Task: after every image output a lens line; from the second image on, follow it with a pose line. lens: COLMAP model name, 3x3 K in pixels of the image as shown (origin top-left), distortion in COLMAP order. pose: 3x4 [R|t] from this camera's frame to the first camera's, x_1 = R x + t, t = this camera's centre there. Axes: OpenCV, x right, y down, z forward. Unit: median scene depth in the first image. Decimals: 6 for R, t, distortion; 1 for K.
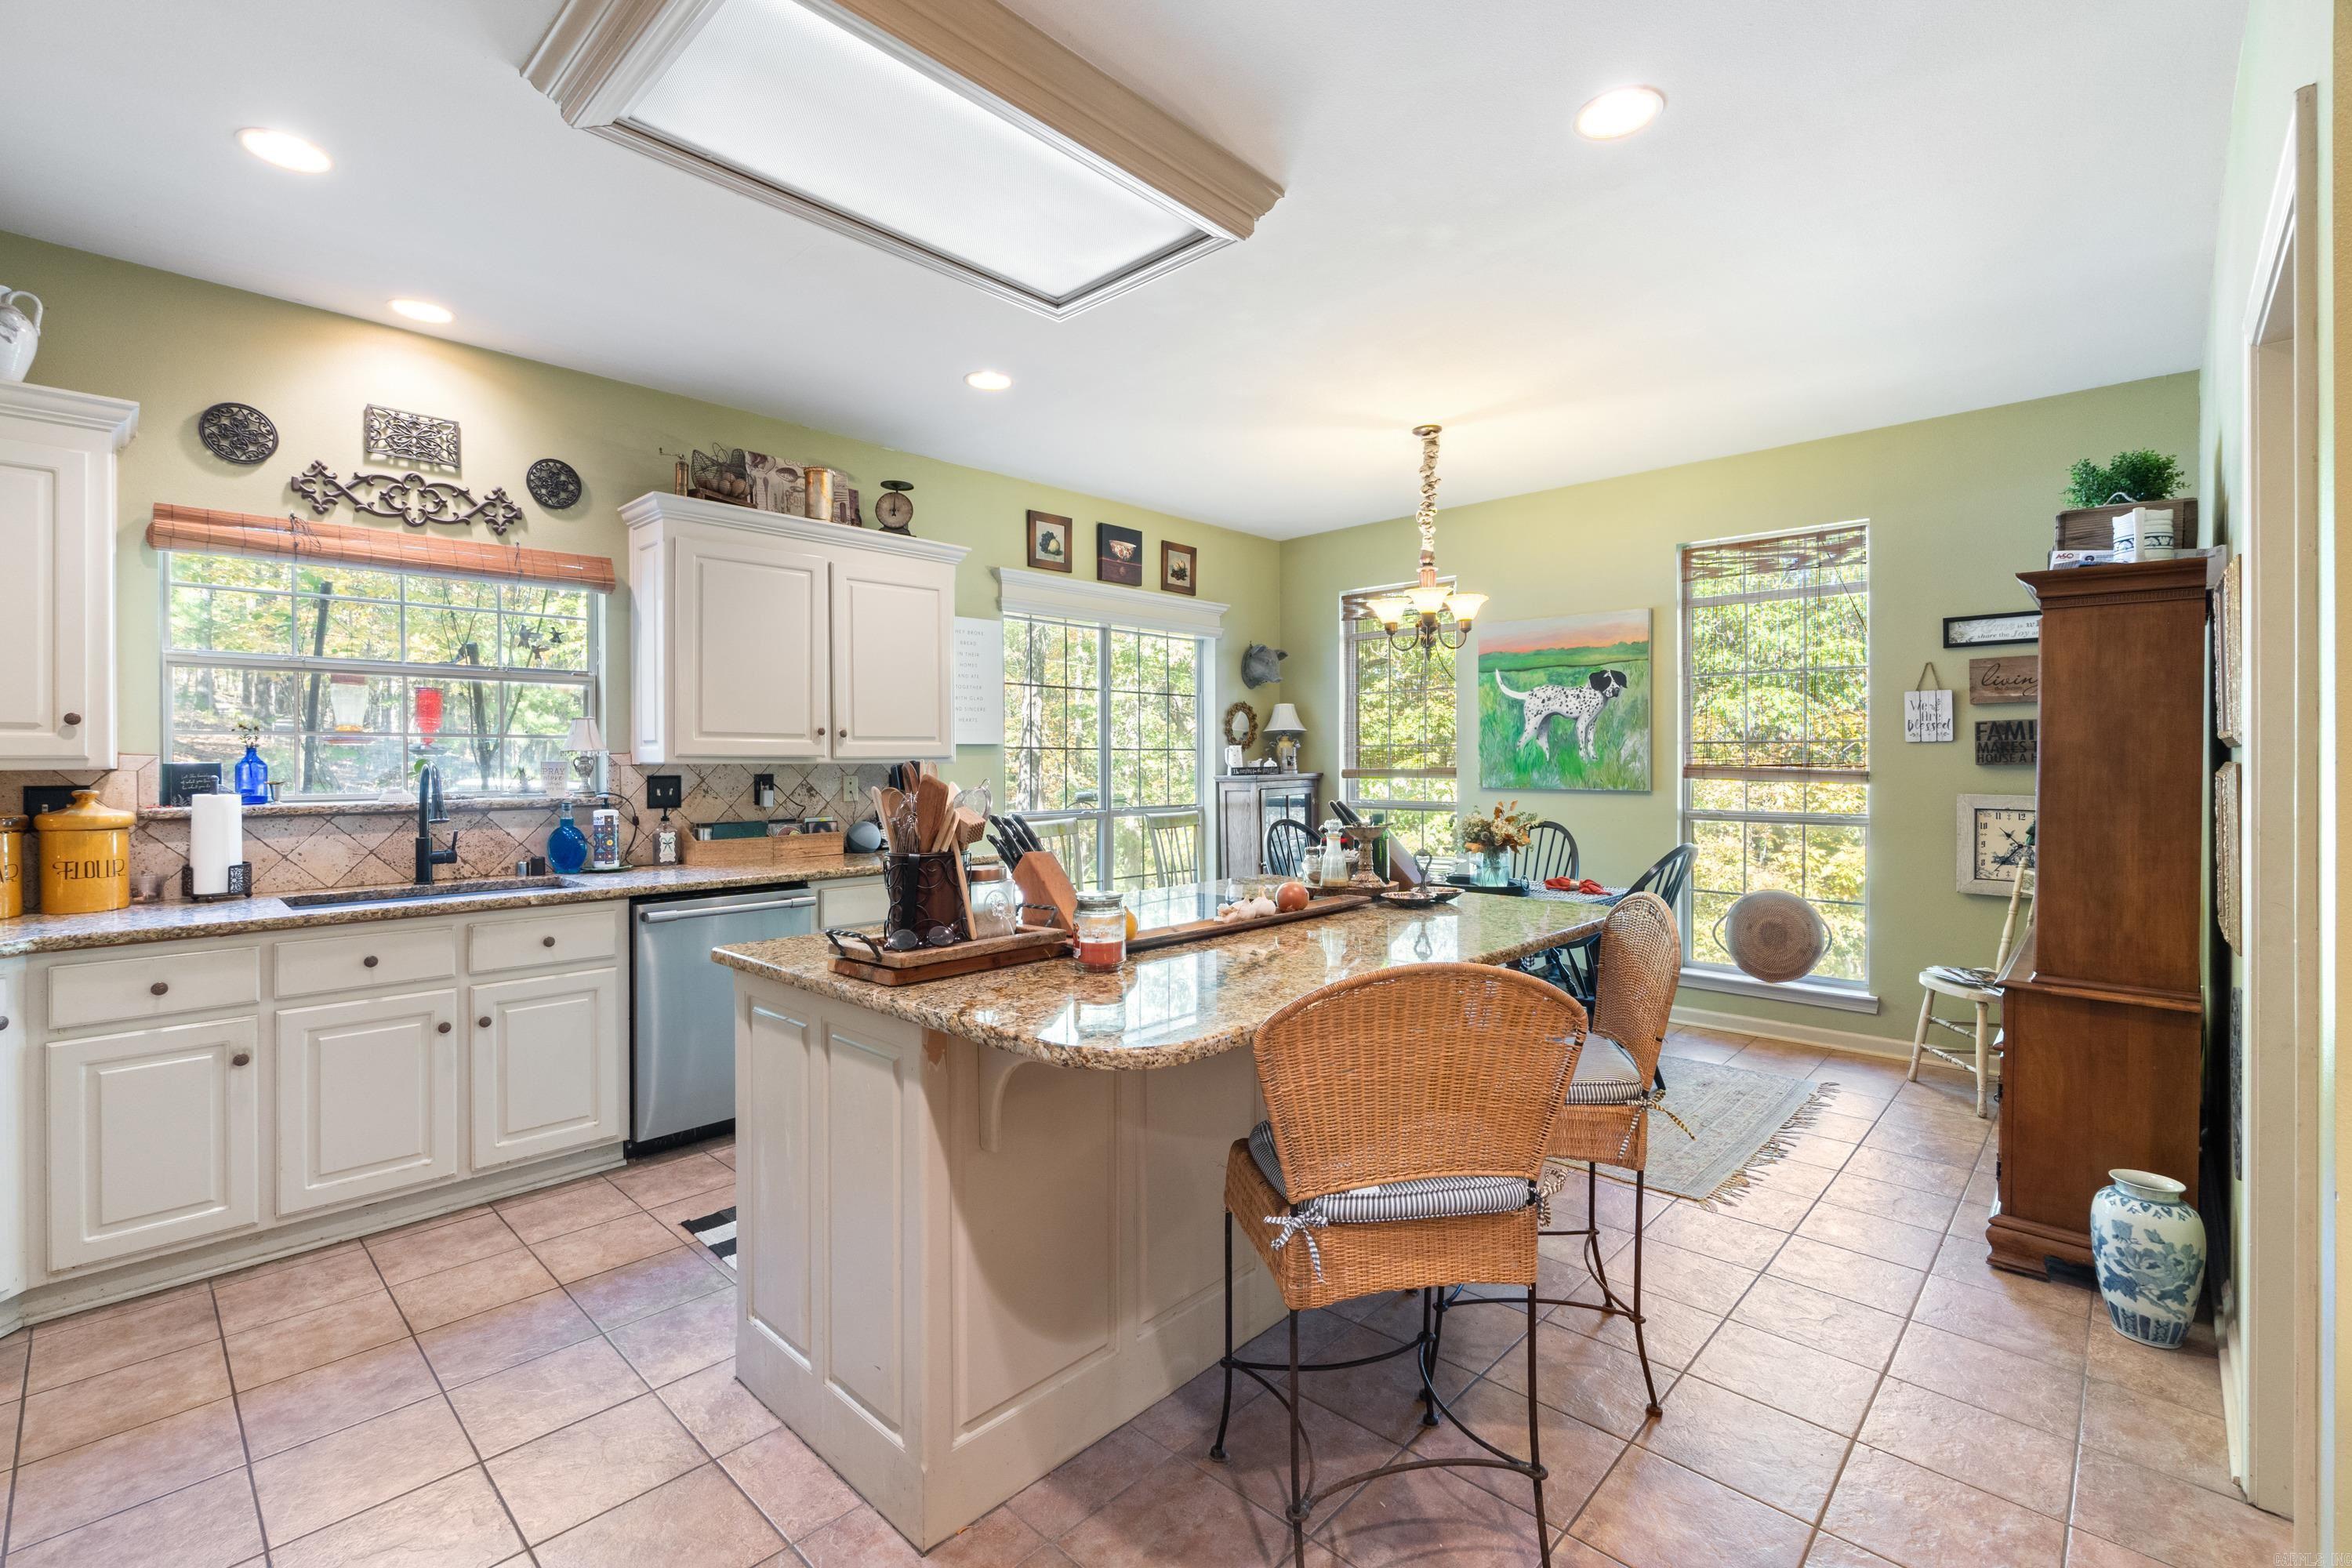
lens RADIAL K [[1022.2, 0, 1138.3], [0, 1022.2, 764.8], [0, 0, 1]] dist [-0.008294, 0.001811]
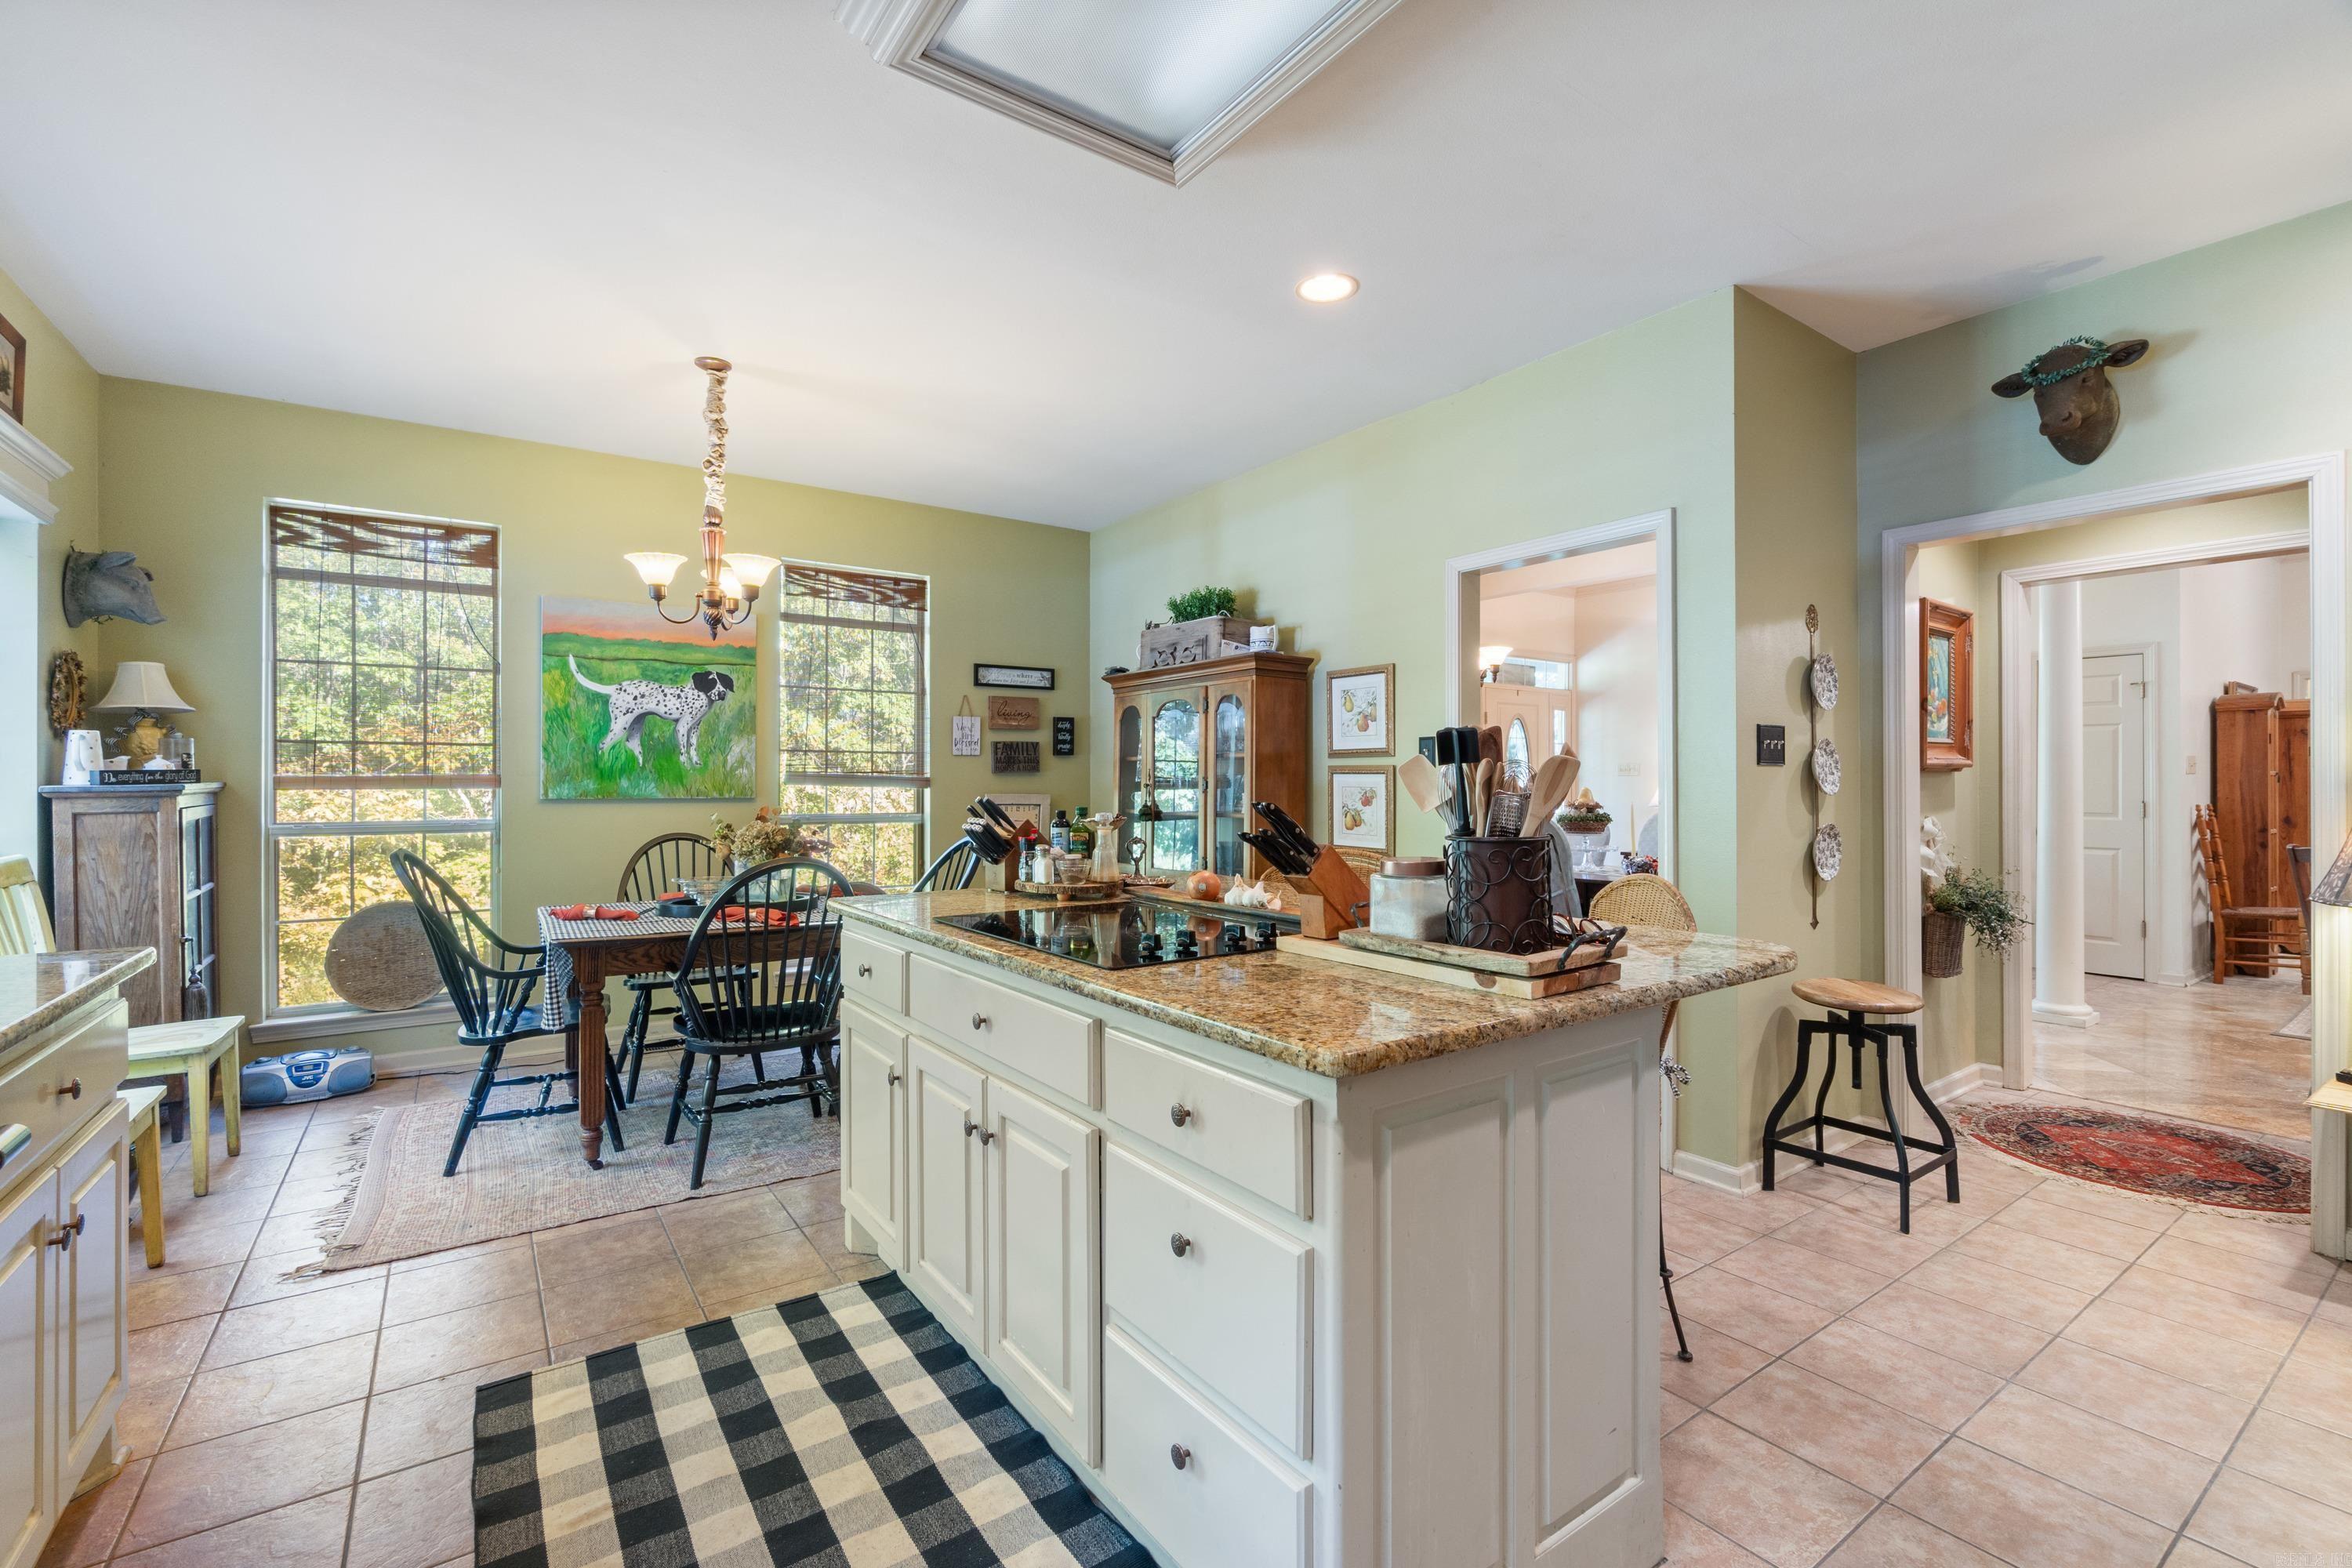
lens RADIAL K [[1022.2, 0, 1177.9], [0, 1022.2, 781.9], [0, 0, 1]] dist [-0.008294, 0.001811]
pose [[0.172448, 0.004021, 0.985010, -0.476824], [0.003455, 0.999983, -0.004687, 0.018770], [-0.985013, 0.004212, 0.172431, 0.494618]]
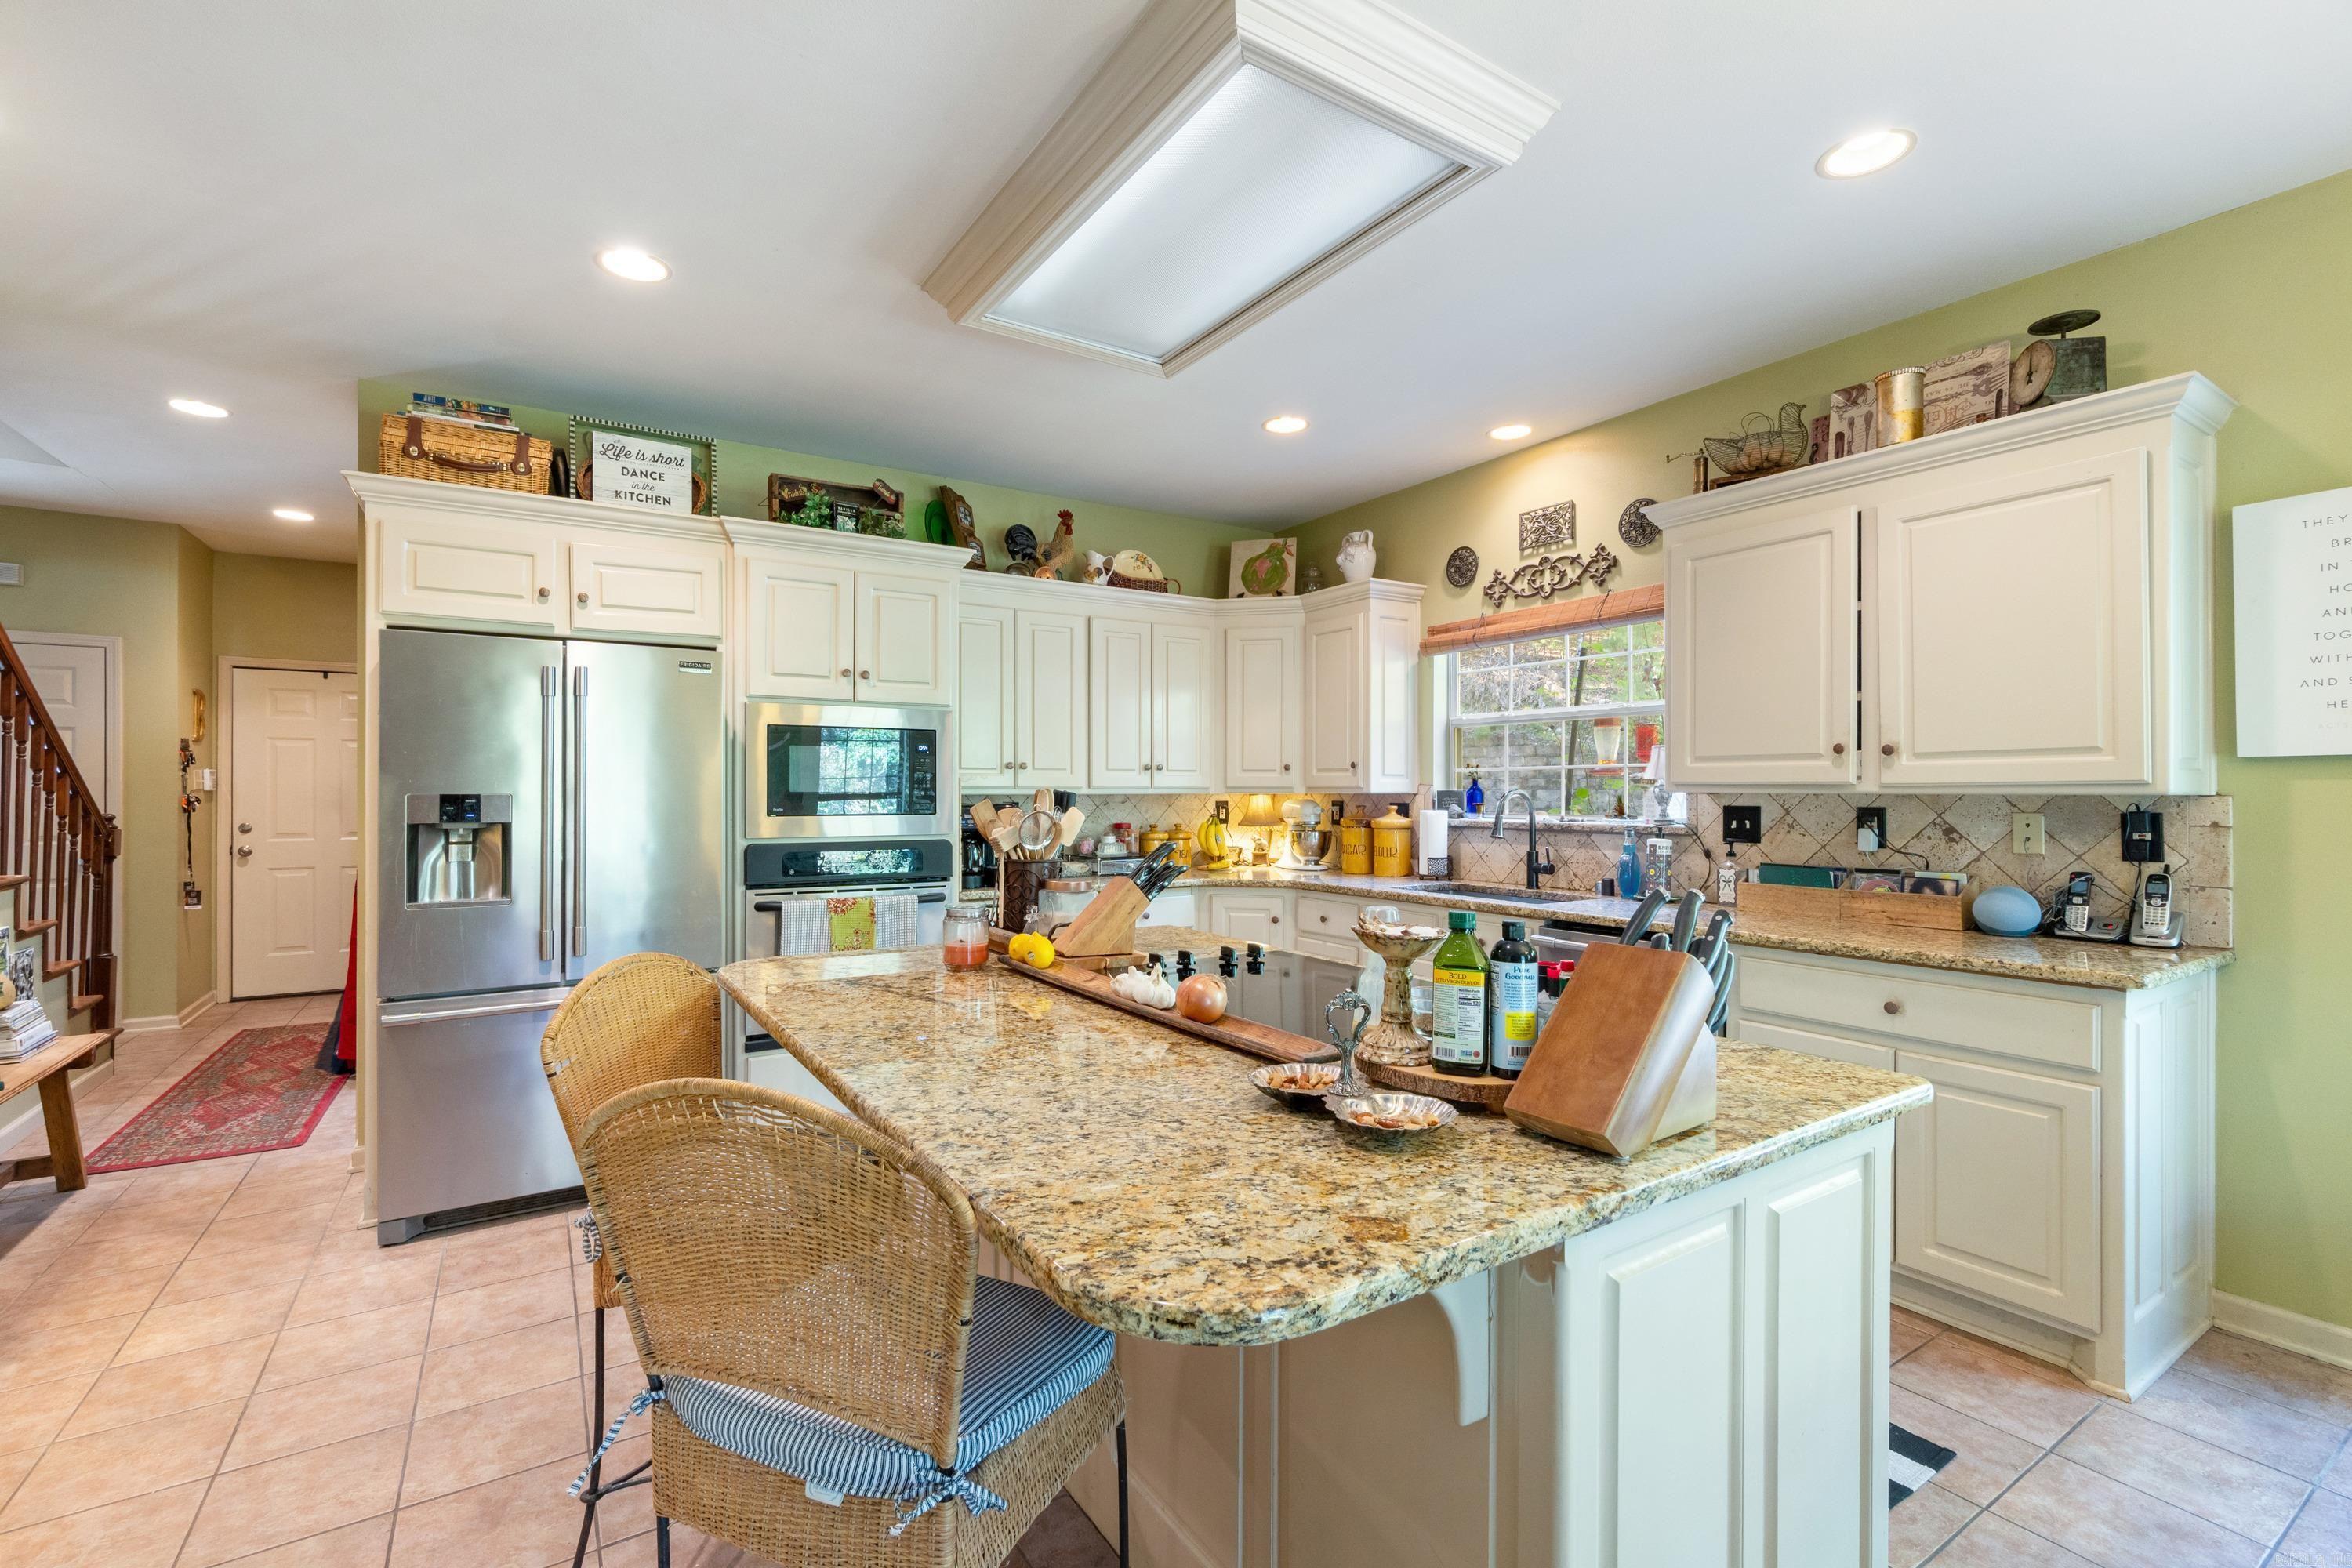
lens RADIAL K [[1022.2, 0, 1174.6], [0, 1022.2, 784.1], [0, 0, 1]] dist [-0.008294, 0.001811]
pose [[-0.219044, -0.003786, -0.975708, 0.461149], [-0.003932, 0.999988, -0.002997, -0.003380], [0.975707, 0.003180, -0.219056, 0.649231]]
